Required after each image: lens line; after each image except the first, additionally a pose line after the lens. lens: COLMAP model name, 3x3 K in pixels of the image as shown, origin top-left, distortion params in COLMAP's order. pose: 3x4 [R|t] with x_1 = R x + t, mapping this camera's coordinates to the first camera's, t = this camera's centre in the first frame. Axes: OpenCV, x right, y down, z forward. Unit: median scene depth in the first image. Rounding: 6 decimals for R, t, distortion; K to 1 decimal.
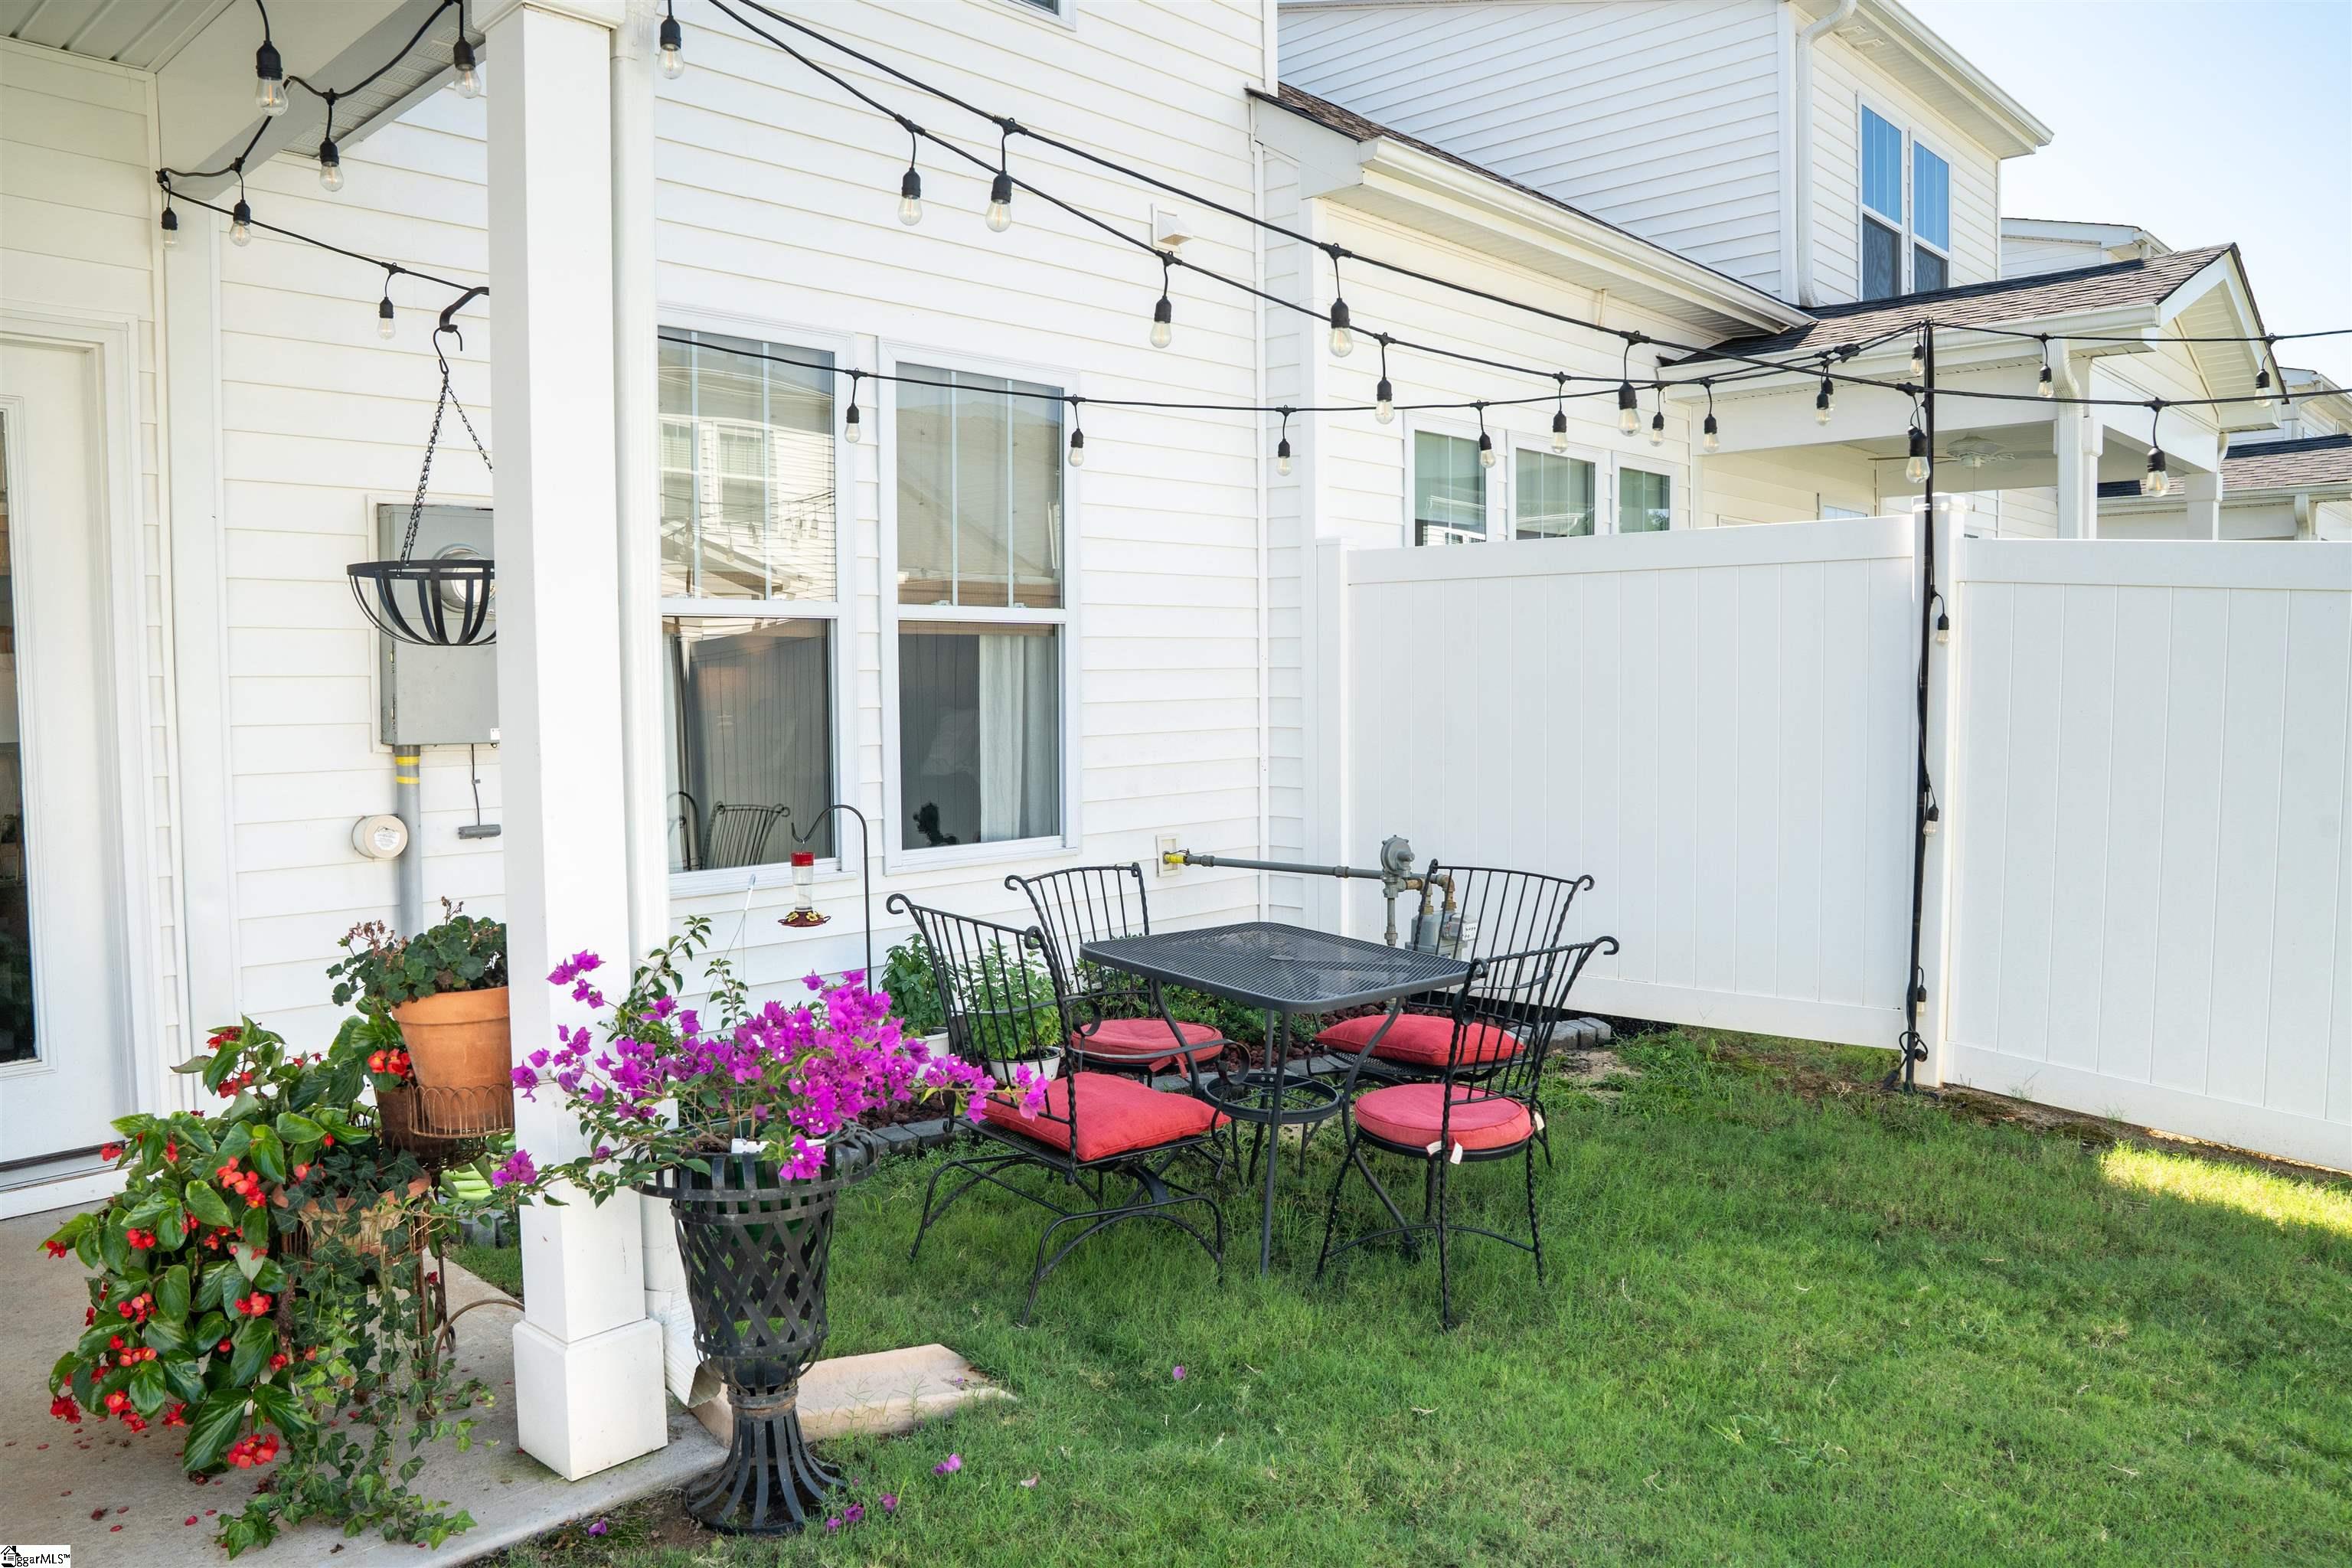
lens RADIAL K [[1636.4, 0, 1176.0], [0, 1636.4, 784.0], [0, 0, 1]] dist [-0.129038, 0.095460]
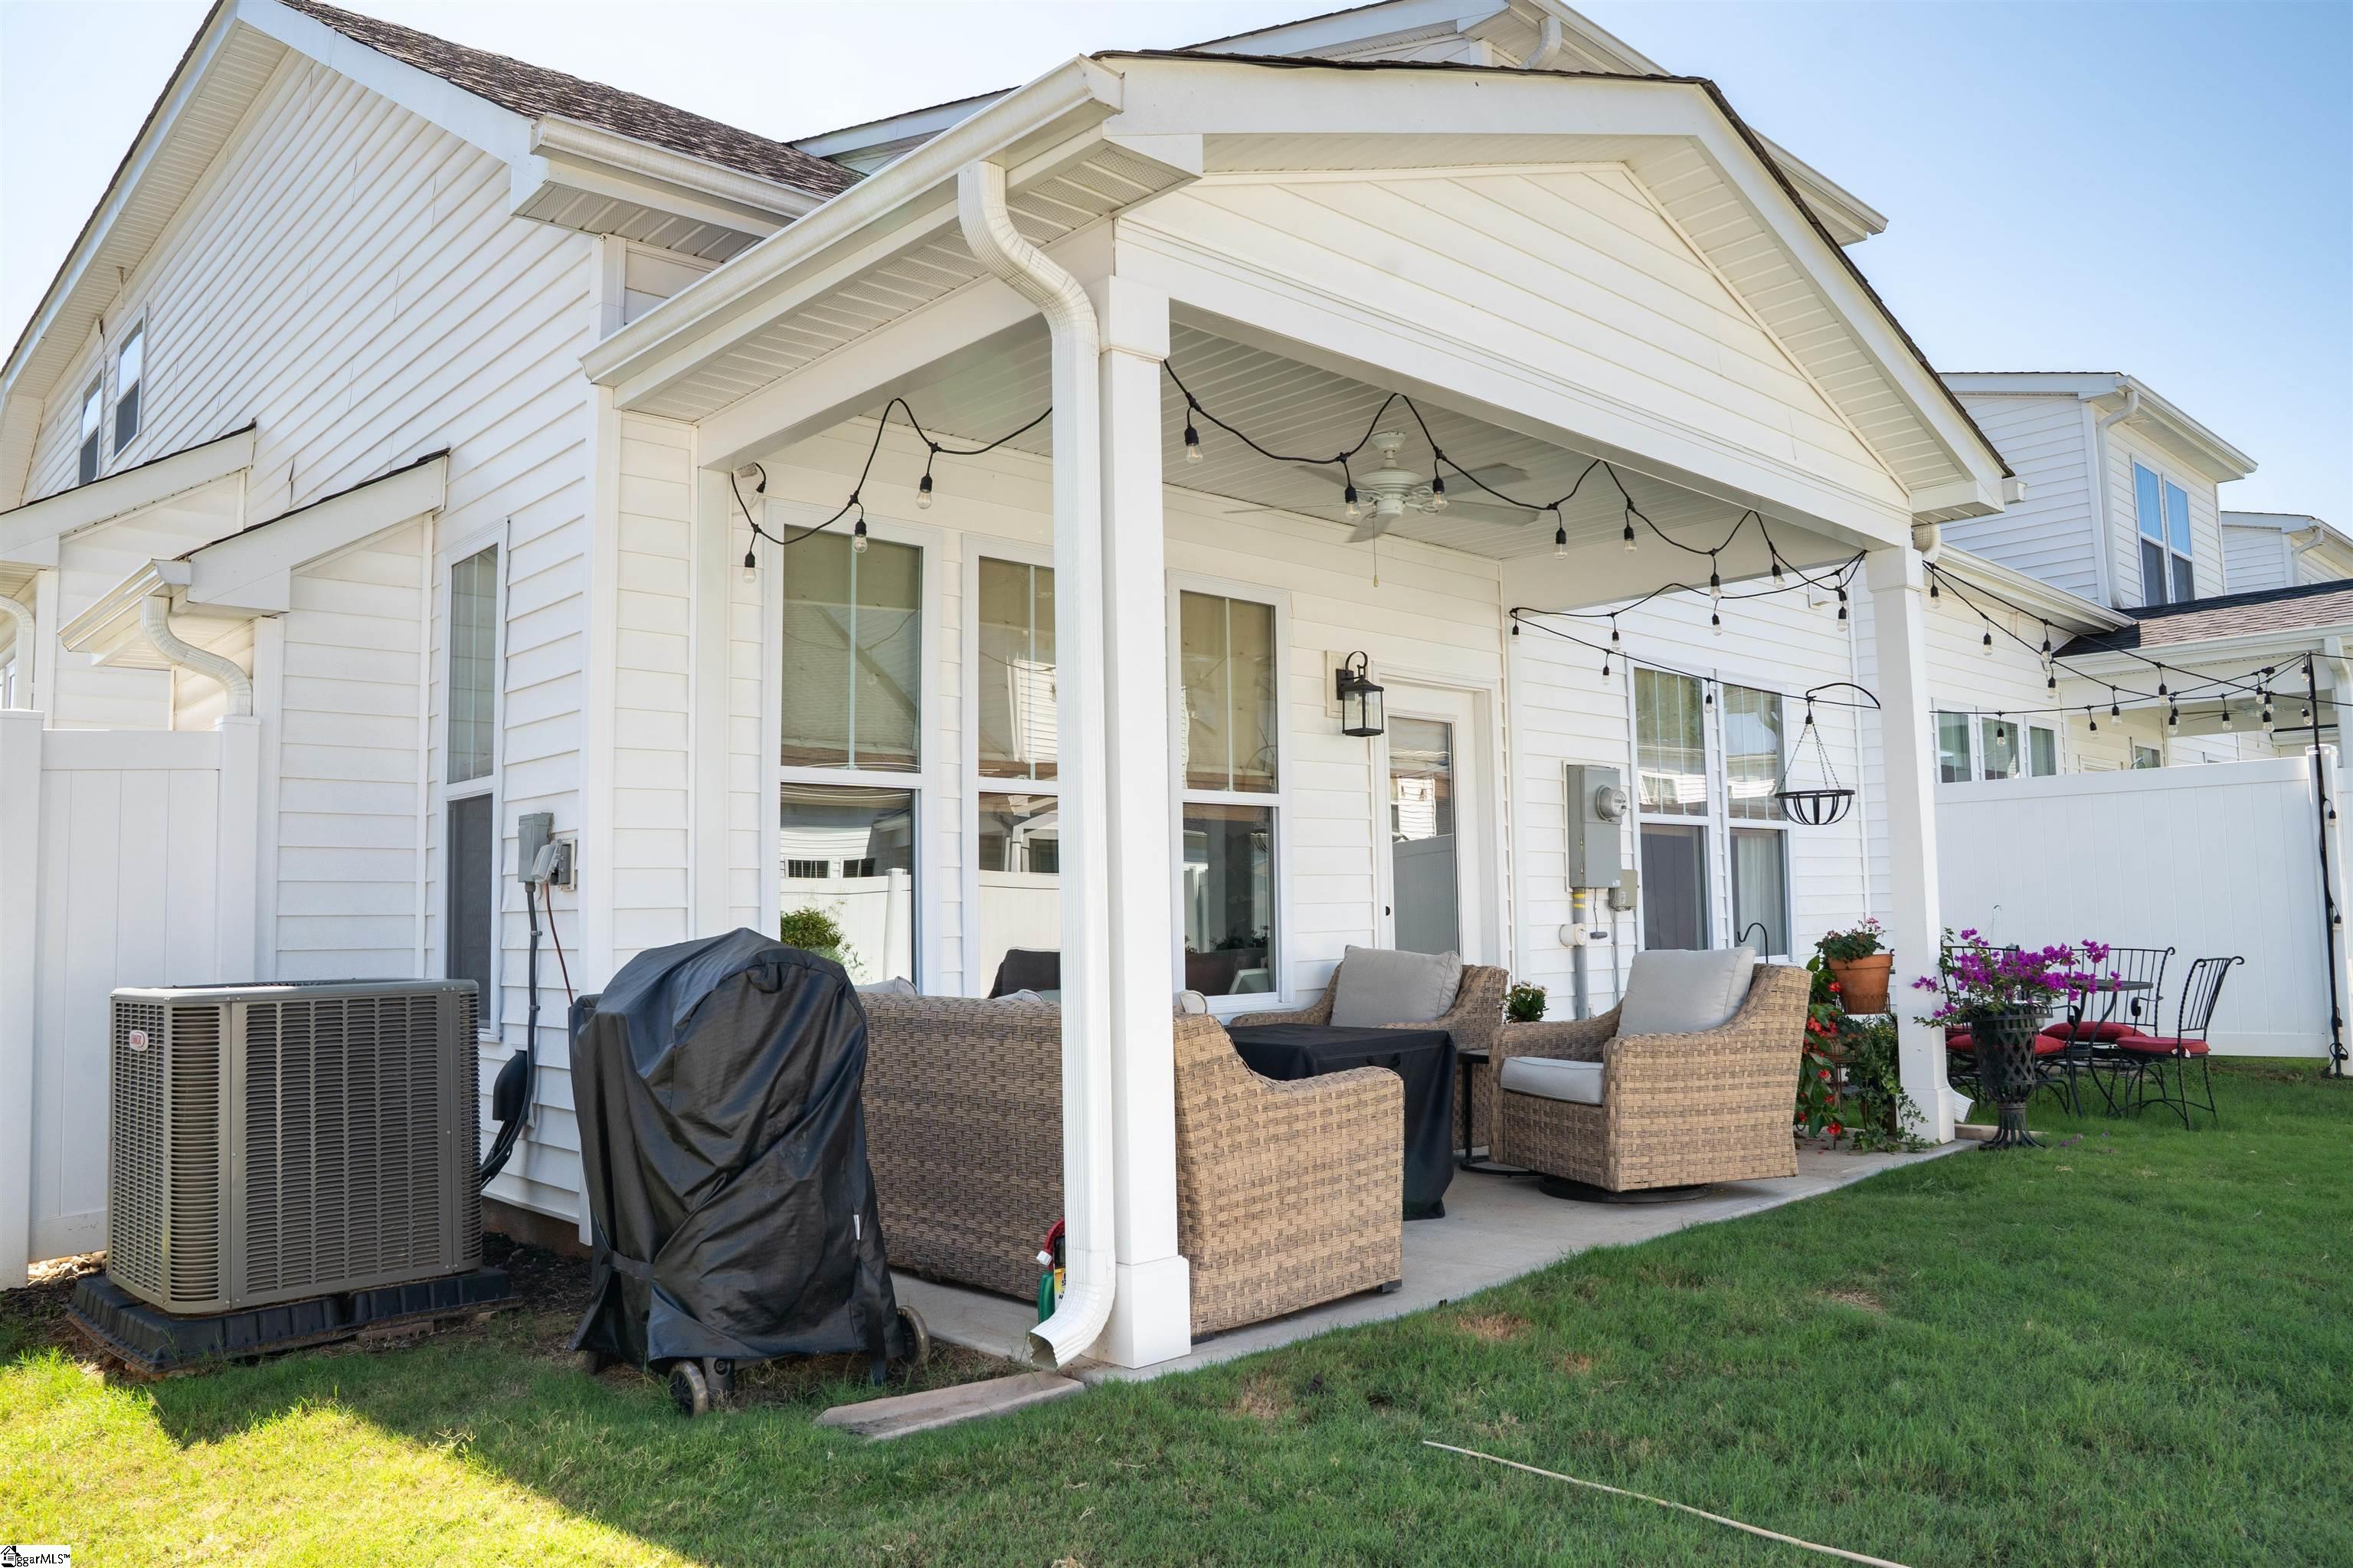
lens RADIAL K [[1637.2, 0, 1176.5], [0, 1637.2, 784.0], [0, 0, 1]] dist [-0.129038, 0.095460]
pose [[0.998268, -0.015969, -0.056613, -0.726551], [0.007501, 0.989147, -0.146736, 0.115840], [0.058342, 0.146057, 0.987554, -0.843515]]
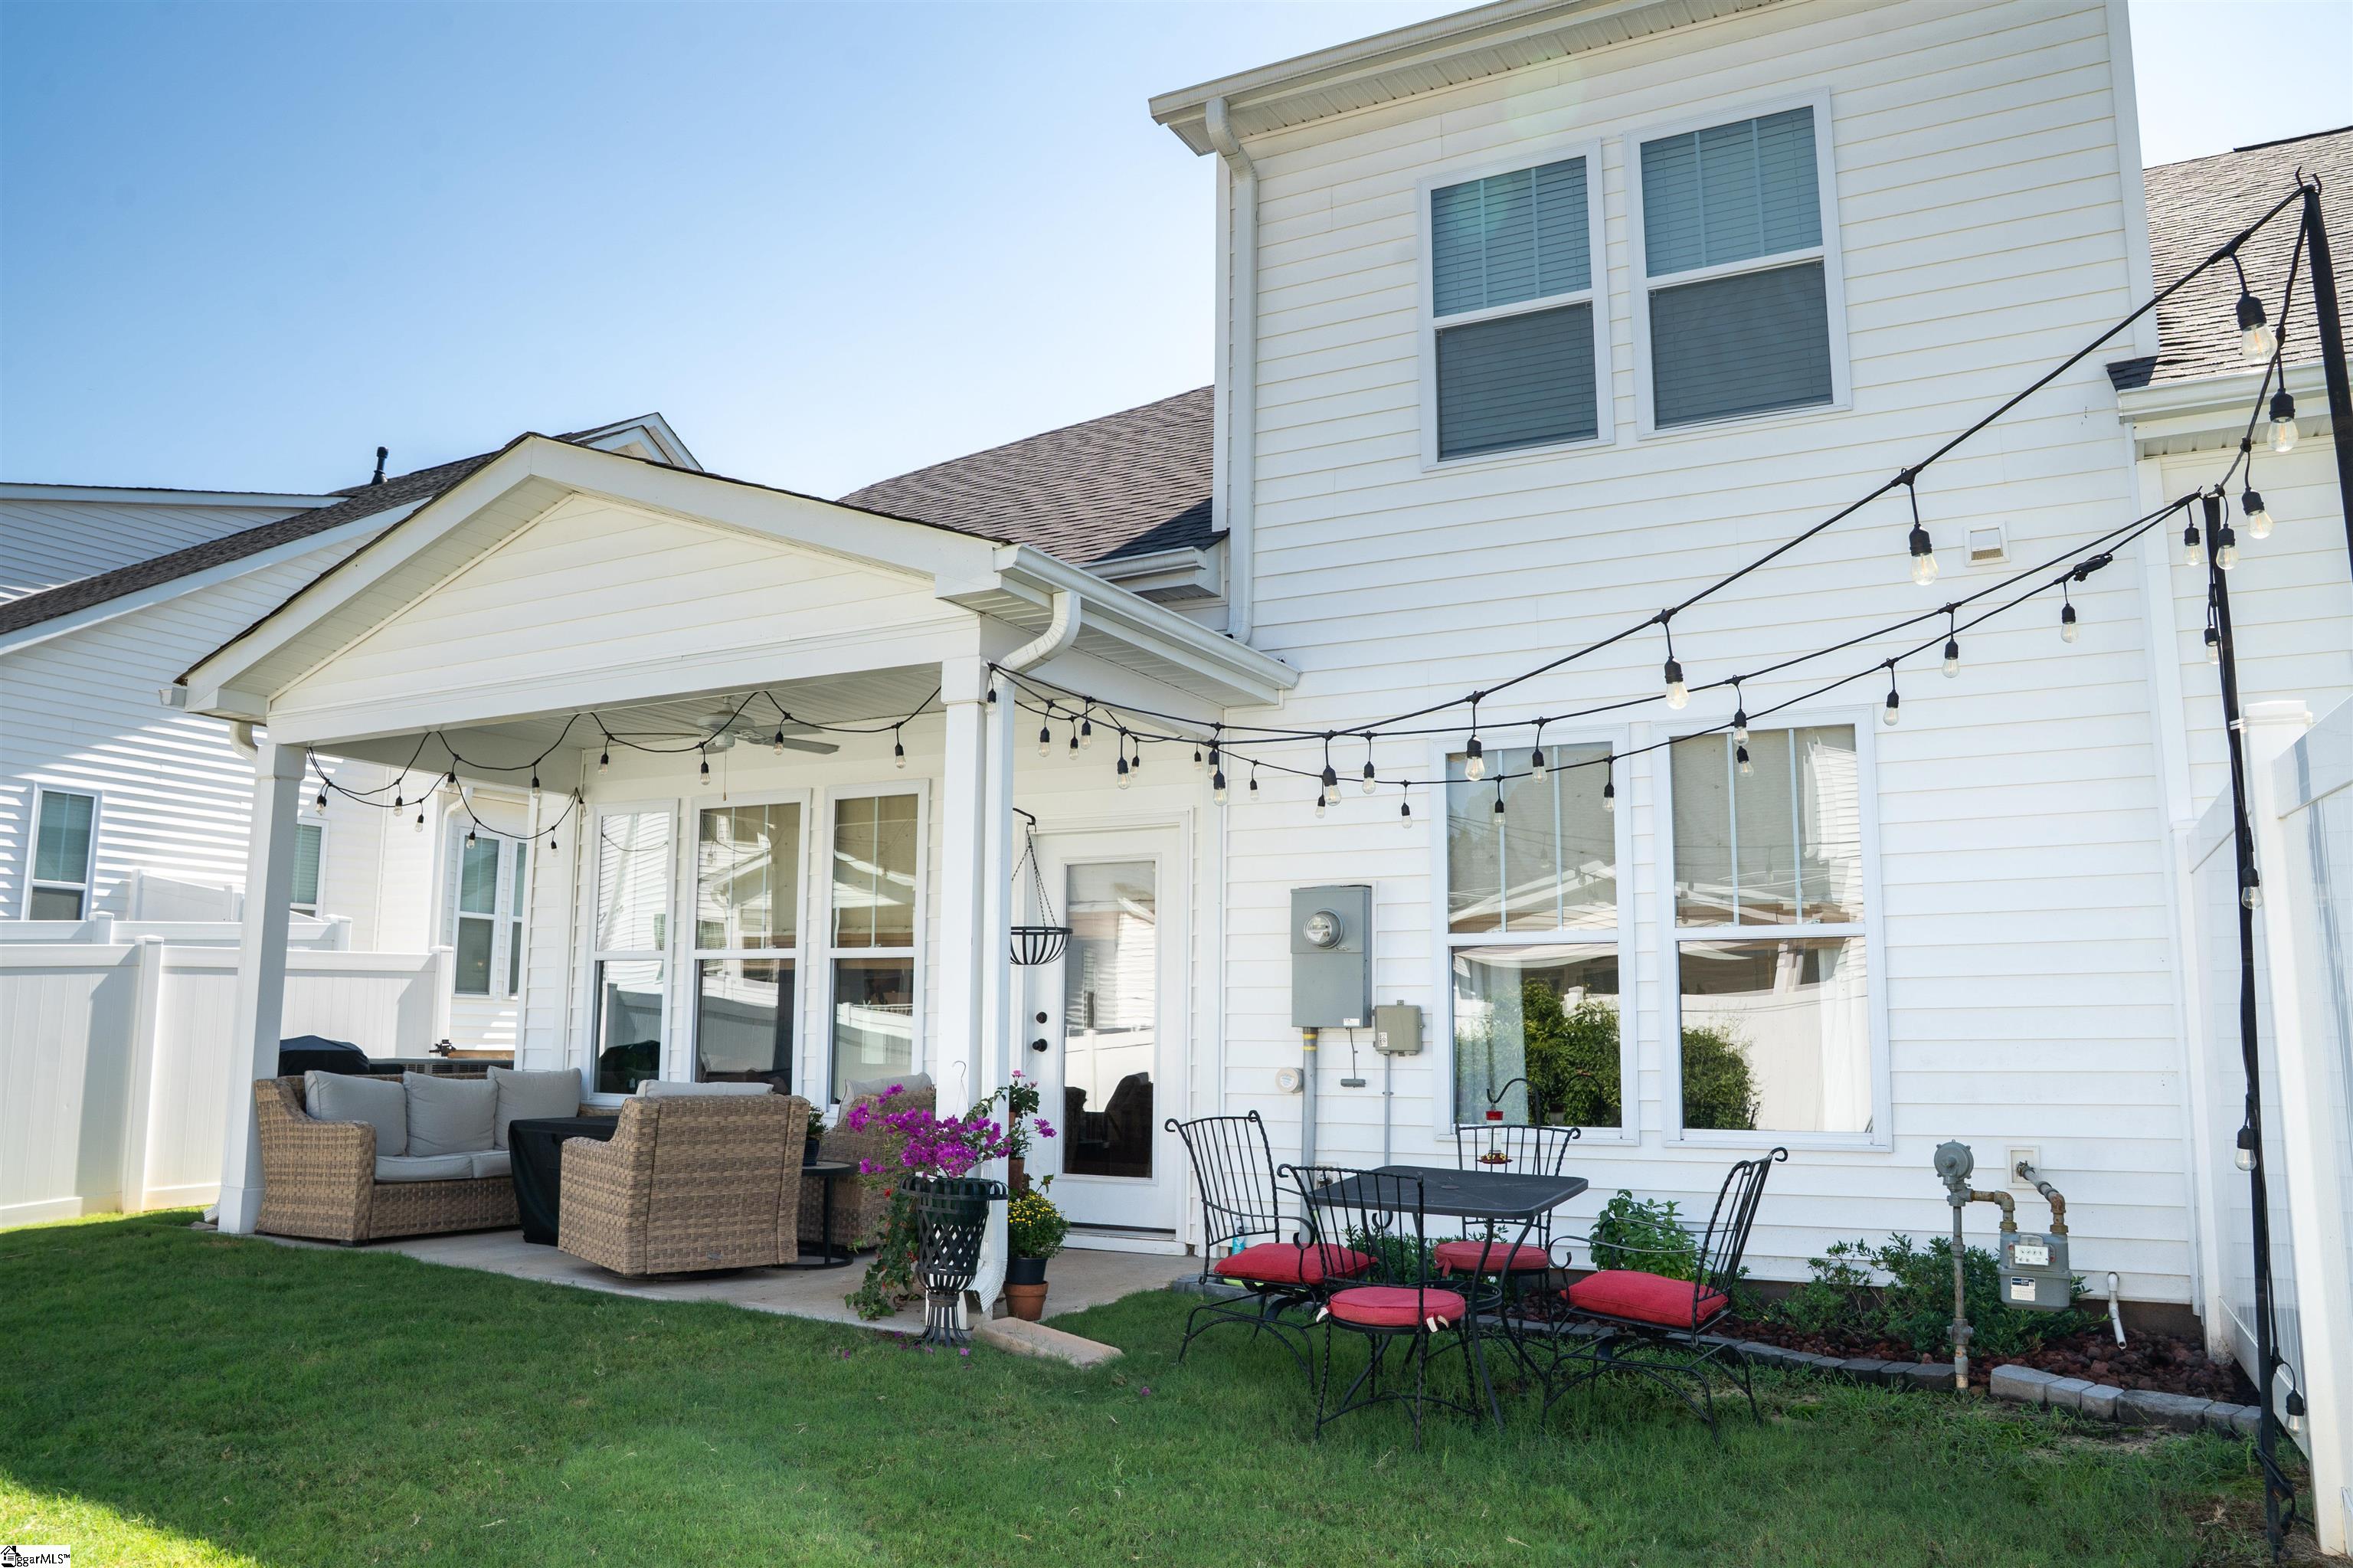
lens RADIAL K [[1637.2, 0, 1176.5], [0, 1637.2, 784.0], [0, 0, 1]] dist [-0.129038, 0.095460]
pose [[0.272698, -0.134802, -0.952609, 0.998910], [-0.073550, 0.984317, -0.160344, 0.008135], [0.959284, 0.113790, 0.258507, 0.325361]]
